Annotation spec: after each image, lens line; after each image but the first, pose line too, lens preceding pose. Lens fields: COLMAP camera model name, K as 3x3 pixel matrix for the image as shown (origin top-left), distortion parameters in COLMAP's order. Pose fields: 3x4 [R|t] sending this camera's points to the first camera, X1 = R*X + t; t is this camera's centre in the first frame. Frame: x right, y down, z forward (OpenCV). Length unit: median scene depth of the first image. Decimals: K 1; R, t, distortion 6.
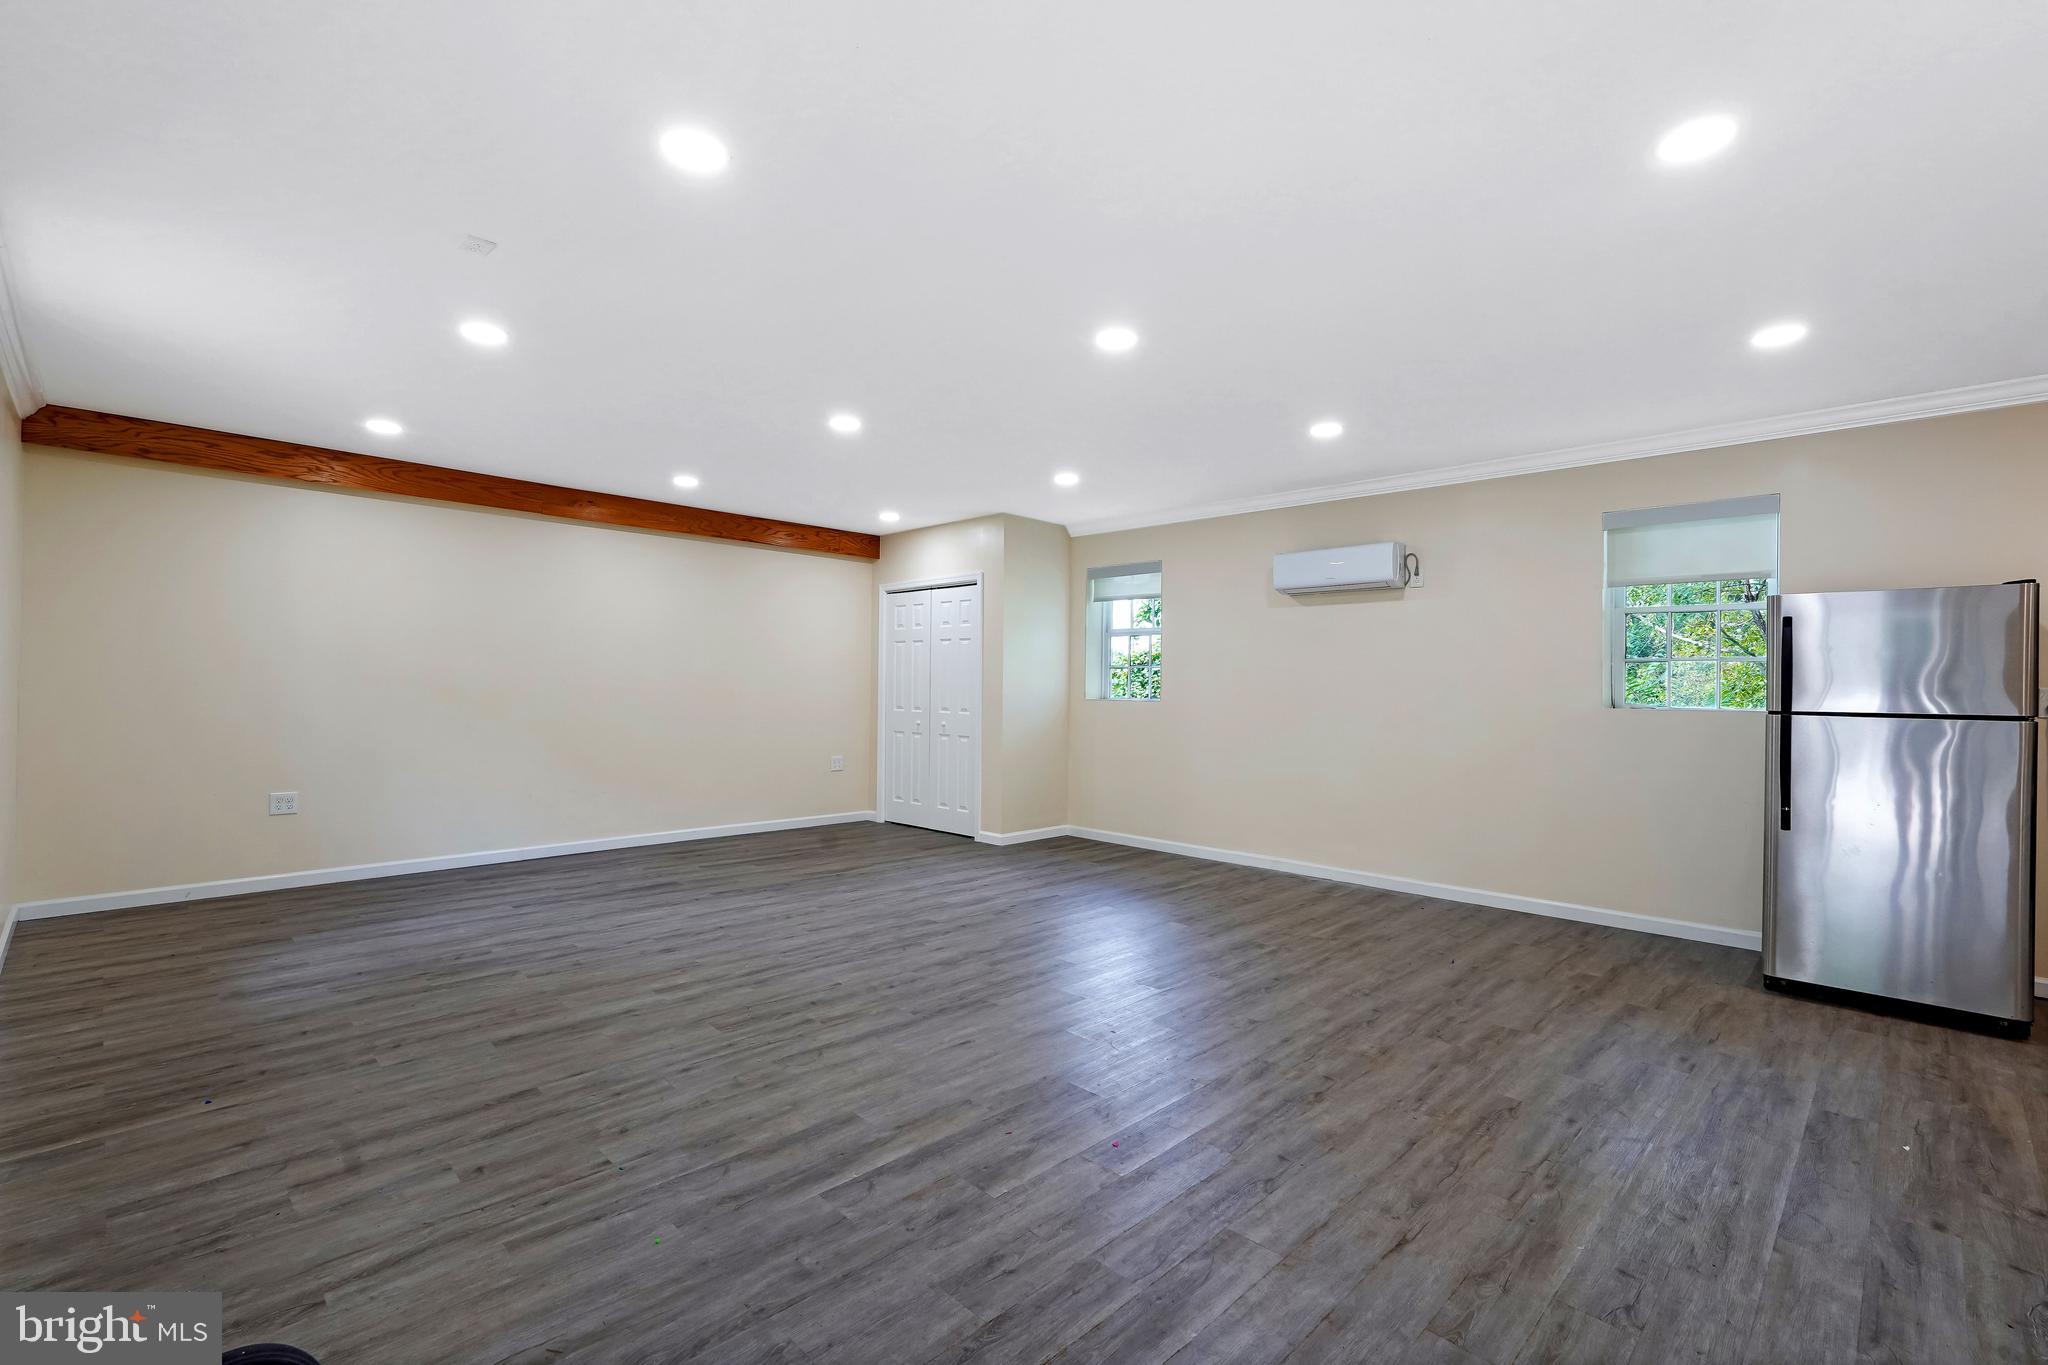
lens RADIAL K [[911.3, 0, 1006.3], [0, 911.3, 704.4], [0, 0, 1]] dist [-0.016142, 0.007831]
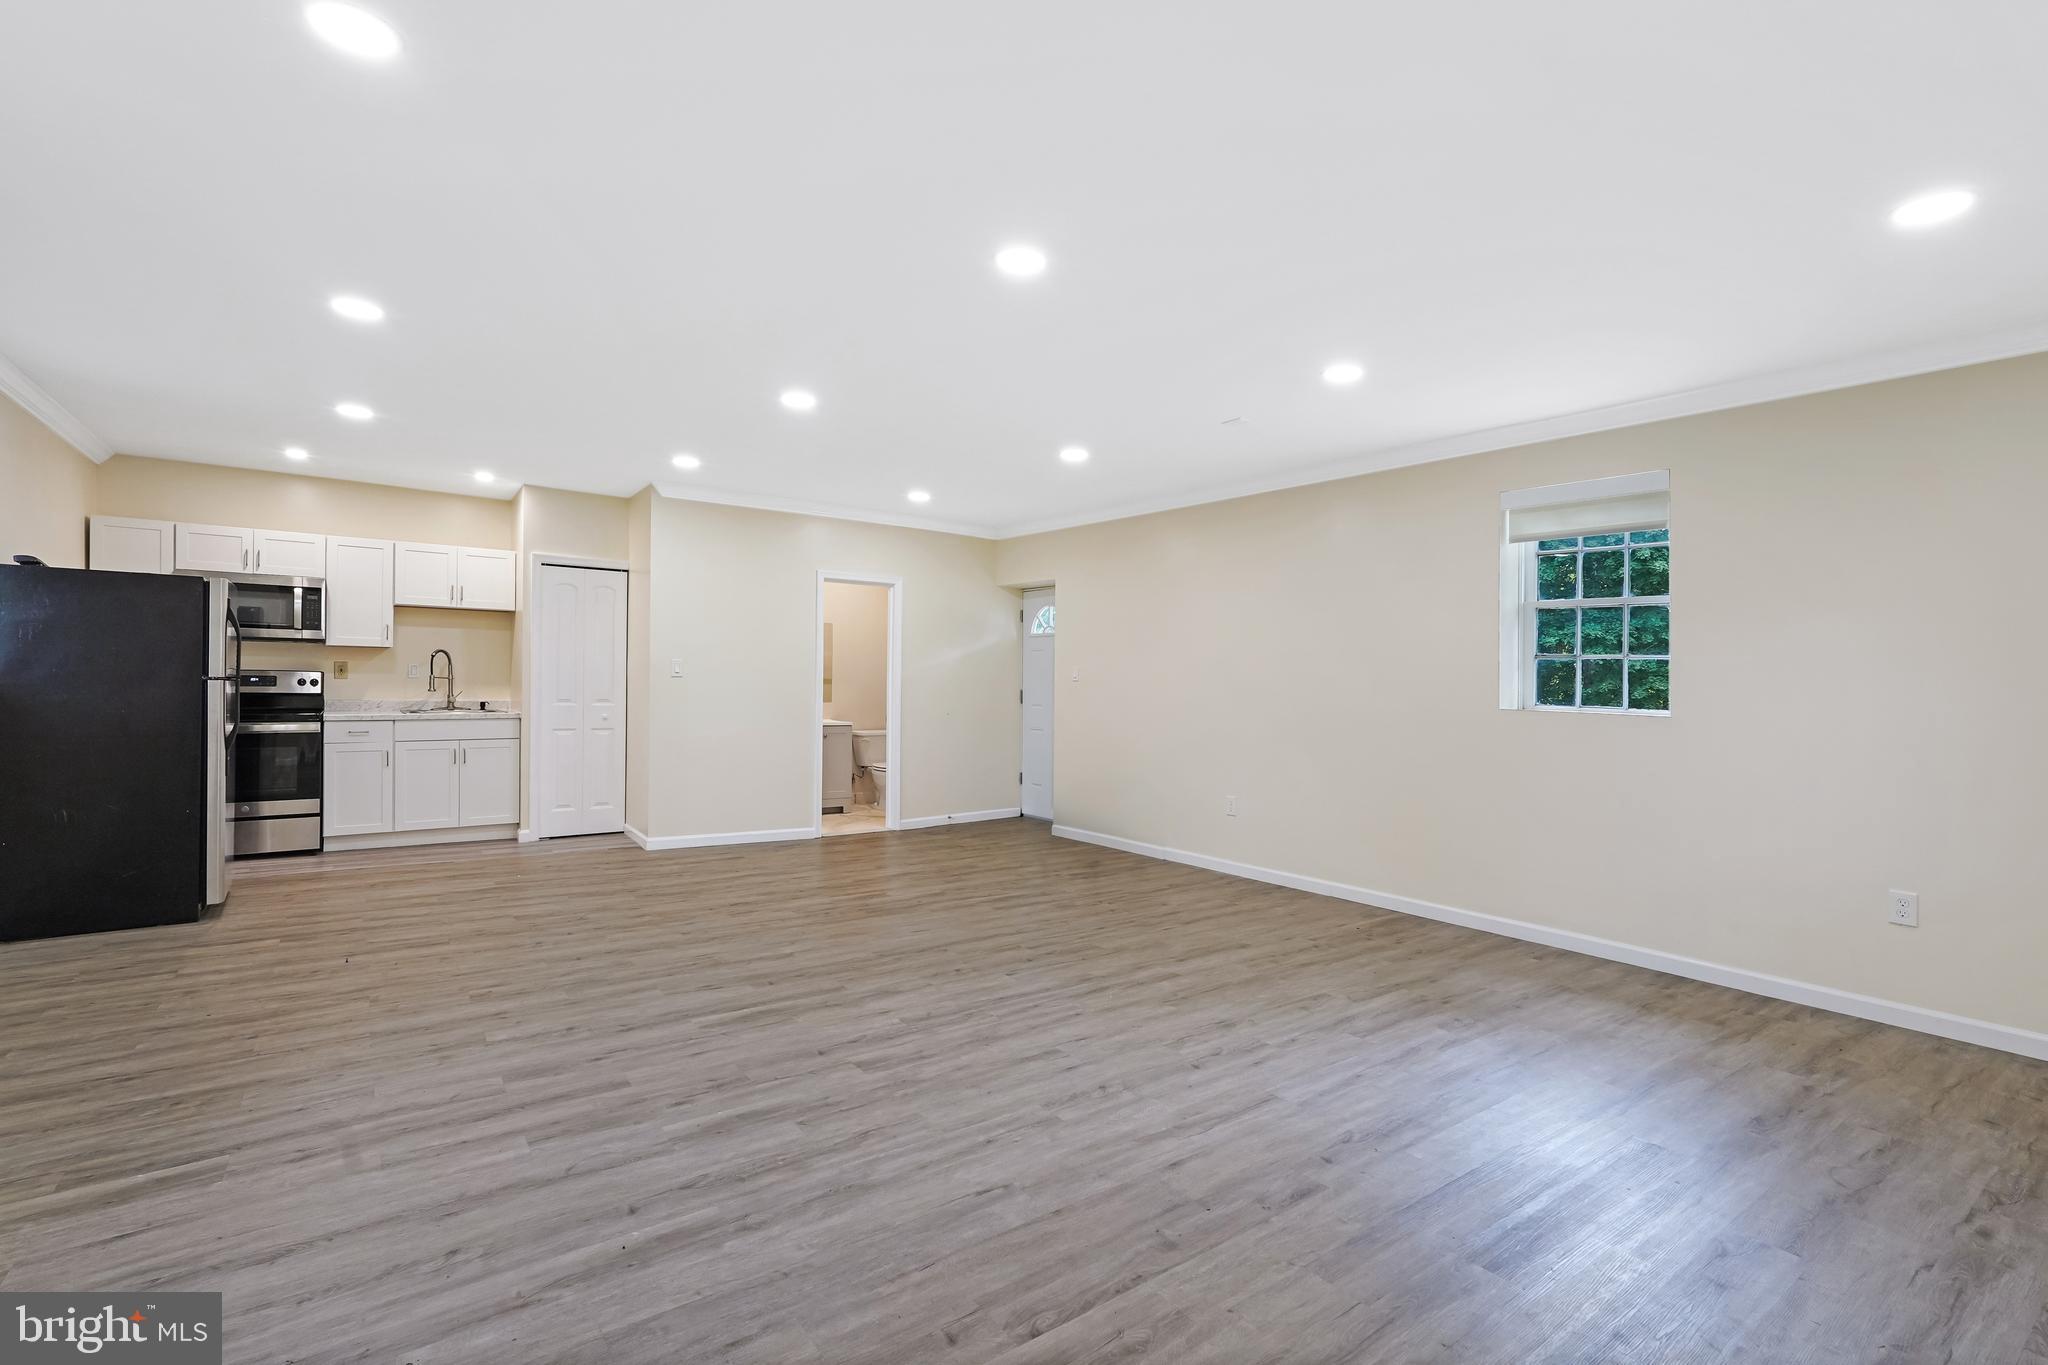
lens RADIAL K [[921.3, 0, 1048.7], [0, 921.3, 686.7], [0, 0, 1]] dist [-0.017242, 0.011114]
pose [[-0.992603, -0.033786, 0.116606, -0.360205], [-0.030515, 0.999092, 0.029731, -0.049053], [-0.117505, 0.025952, -0.992733, 2.139435]]
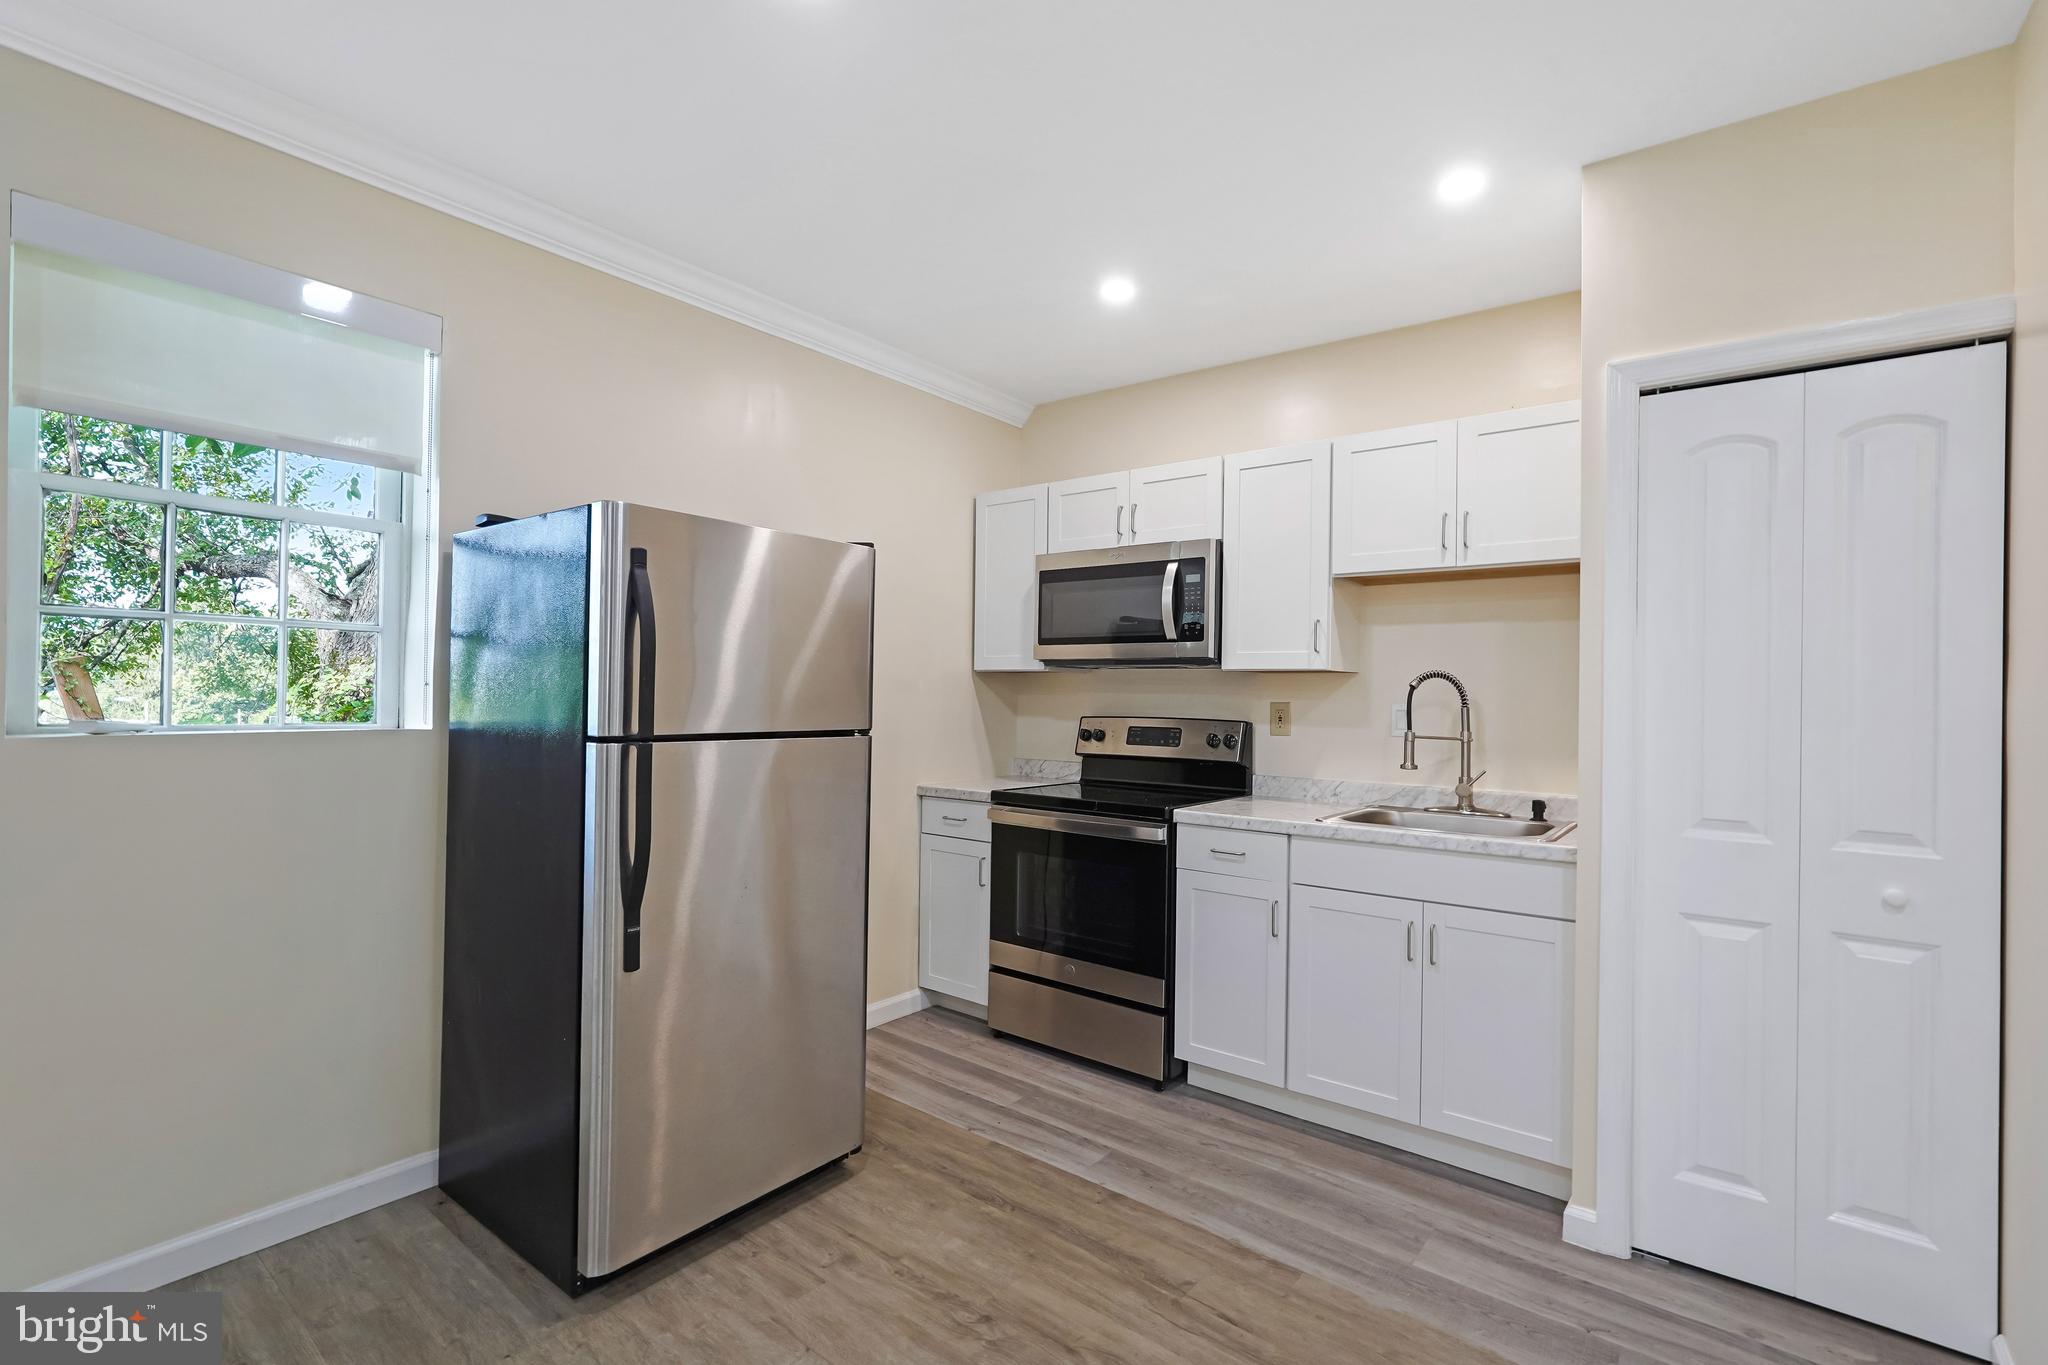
lens RADIAL K [[927.9, 0, 1017.1], [0, 927.9, 688.8], [0, 0, 1]] dist [-0.017698, 0.010271]
pose [[-0.119022, -0.006598, 0.992870, 0.337315], [0.001442, 0.999976, 0.006818, -0.022125], [-0.992891, 0.002244, -0.119009, 0.876954]]
